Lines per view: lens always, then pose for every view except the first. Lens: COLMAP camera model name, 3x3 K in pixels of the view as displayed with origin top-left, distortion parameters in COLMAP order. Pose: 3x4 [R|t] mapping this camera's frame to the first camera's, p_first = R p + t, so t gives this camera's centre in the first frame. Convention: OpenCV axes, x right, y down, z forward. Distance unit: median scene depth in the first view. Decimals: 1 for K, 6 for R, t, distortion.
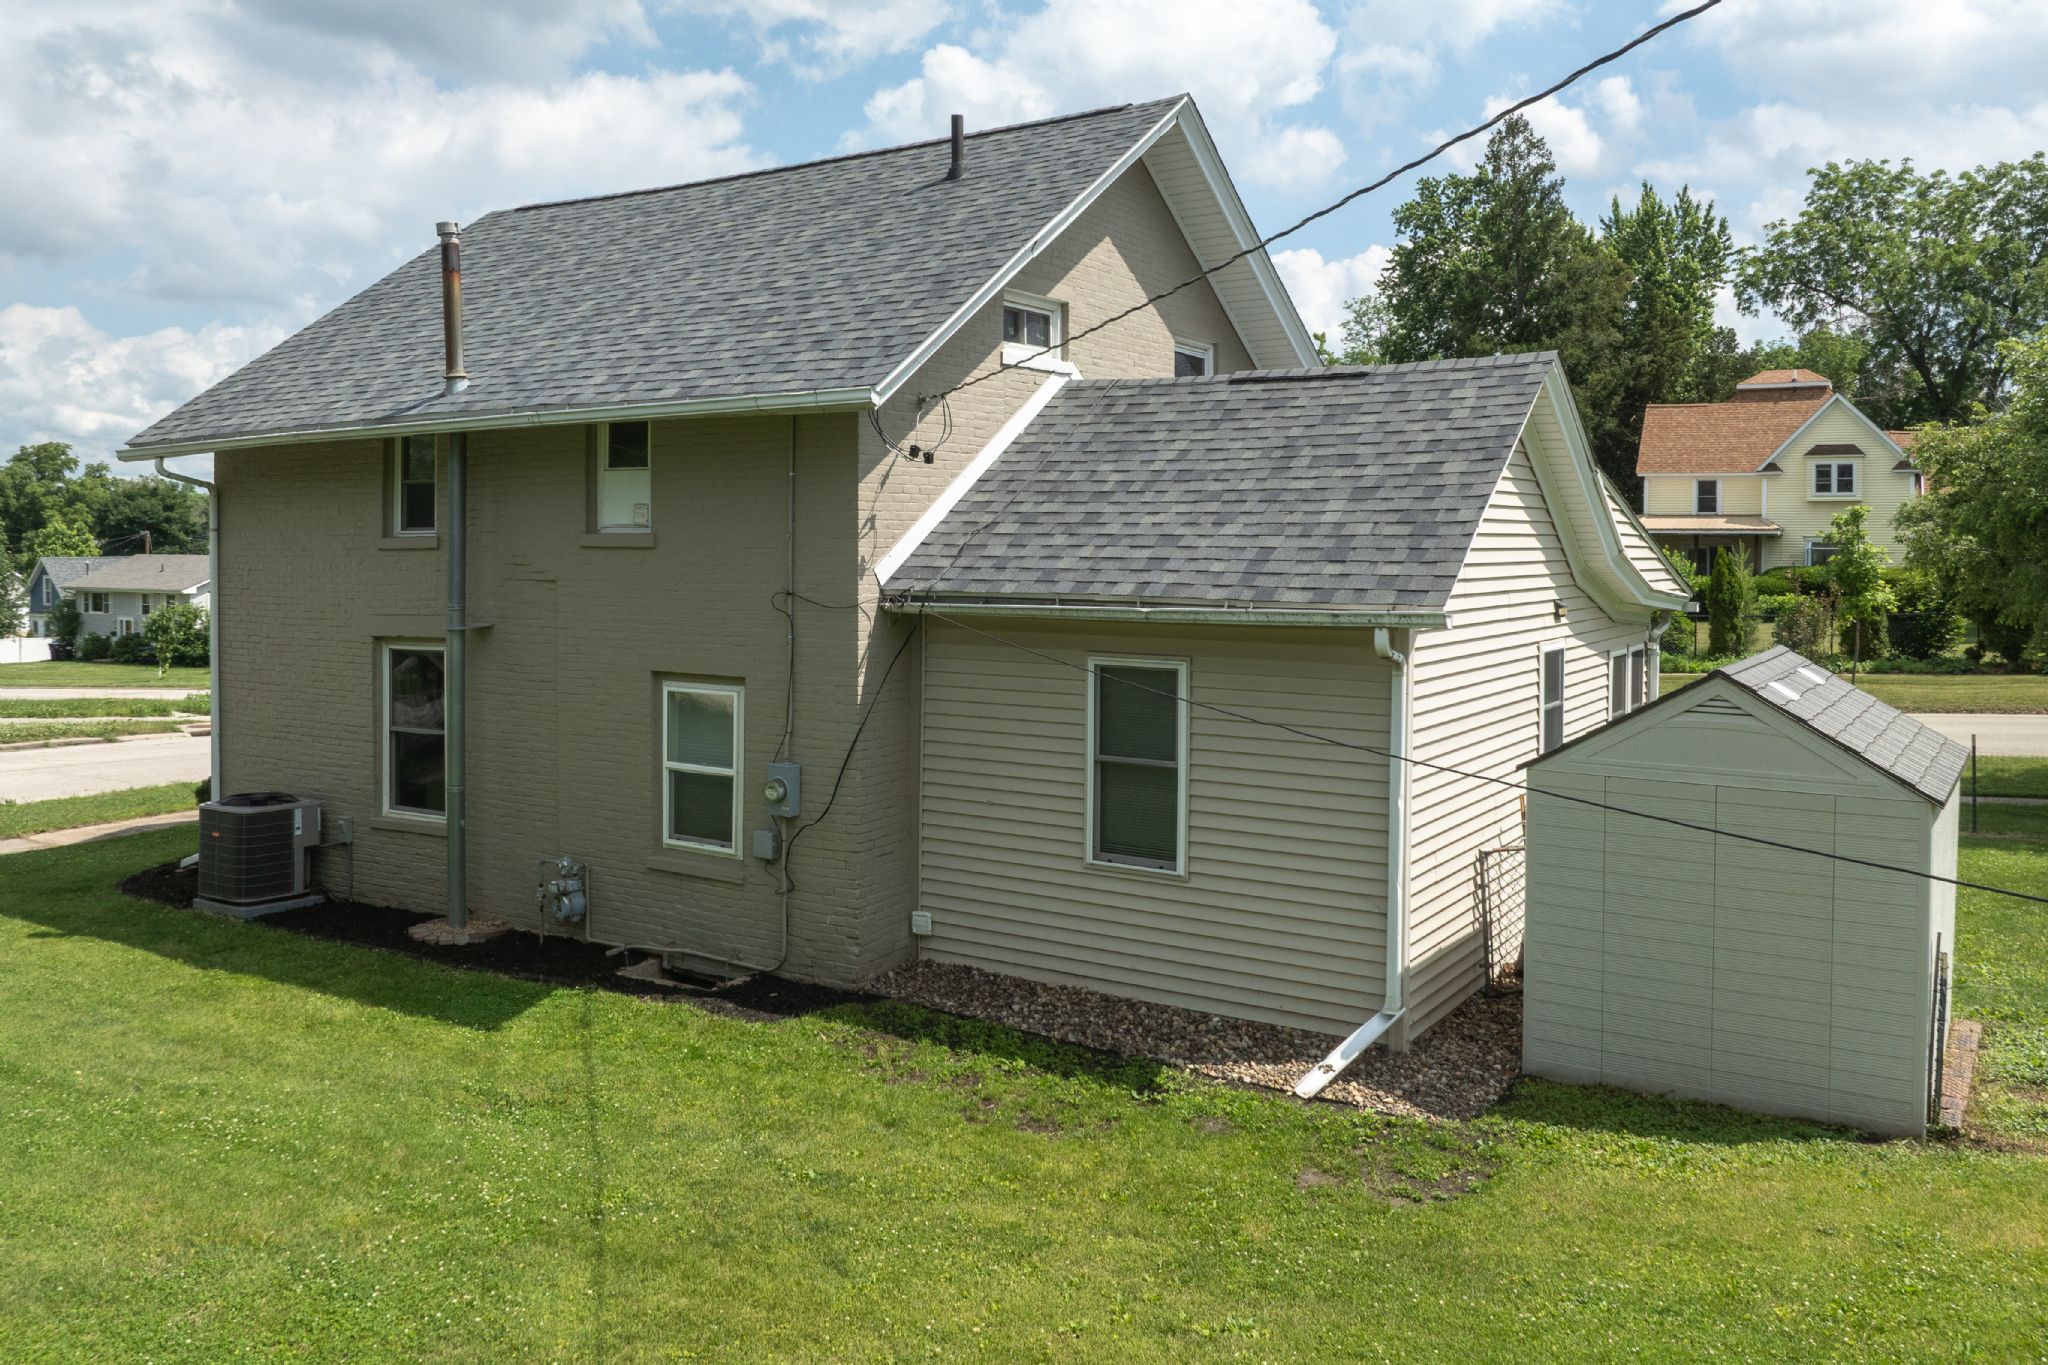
lens RADIAL K [[1602.4, 0, 1029.3], [0, 1602.4, 542.1], [0, 0, 1]] dist [-0.009459, -0.000201]
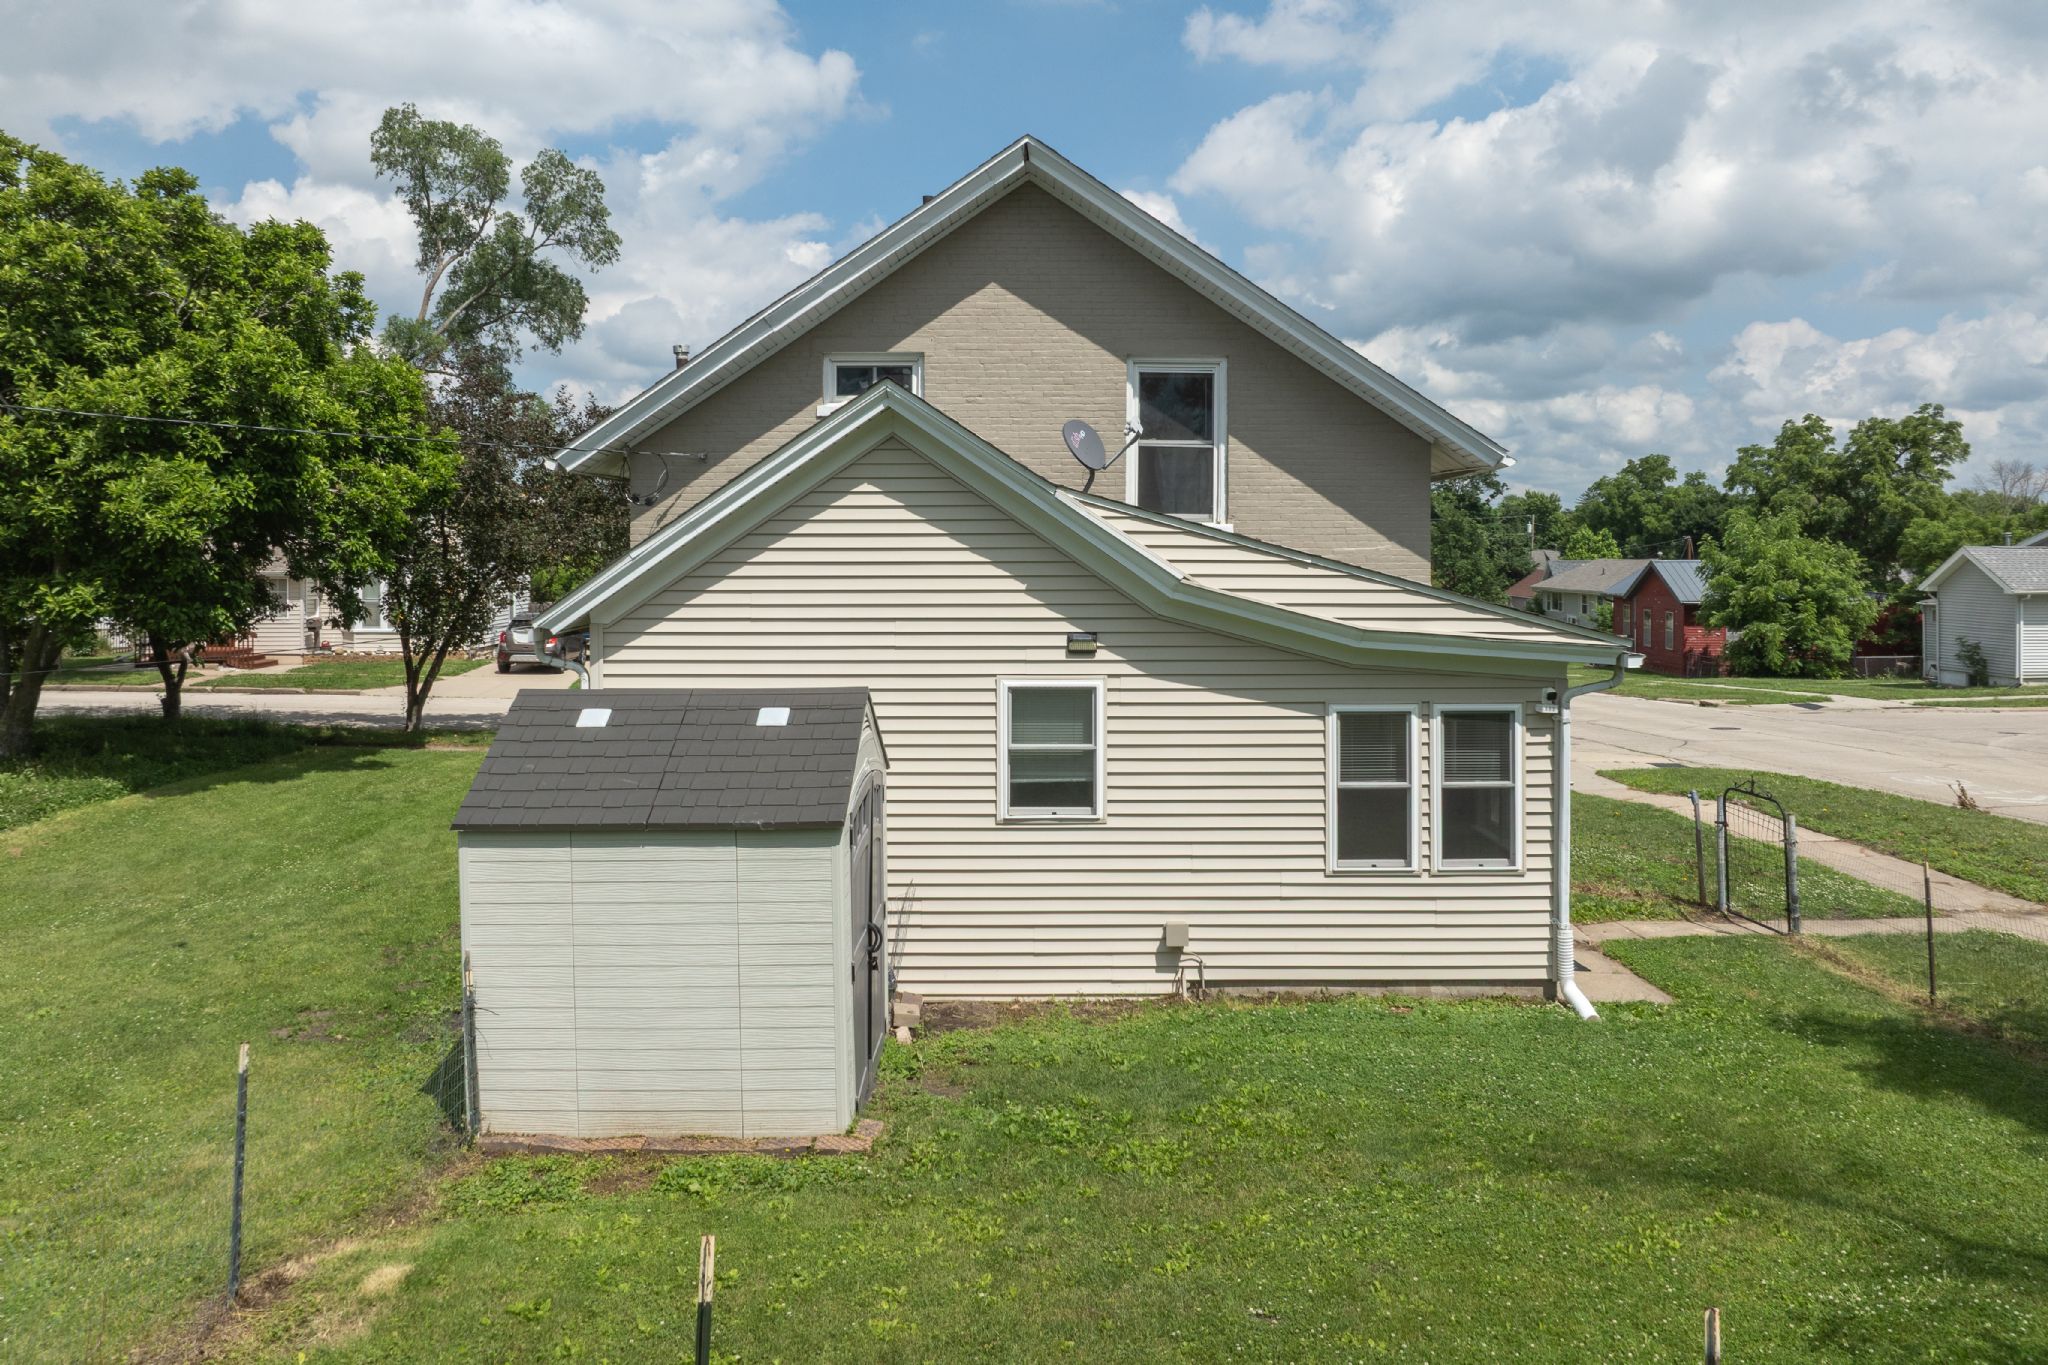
lens RADIAL K [[1602.4, 0, 1029.3], [0, 1602.4, 542.1], [0, 0, 1]] dist [-0.009459, -0.000201]
pose [[0.530592, -0.001386, -0.847626, 1.067581], [0.004702, 0.999988, 0.001308, -0.016992], [0.847614, -0.004679, 0.530592, 0.481616]]
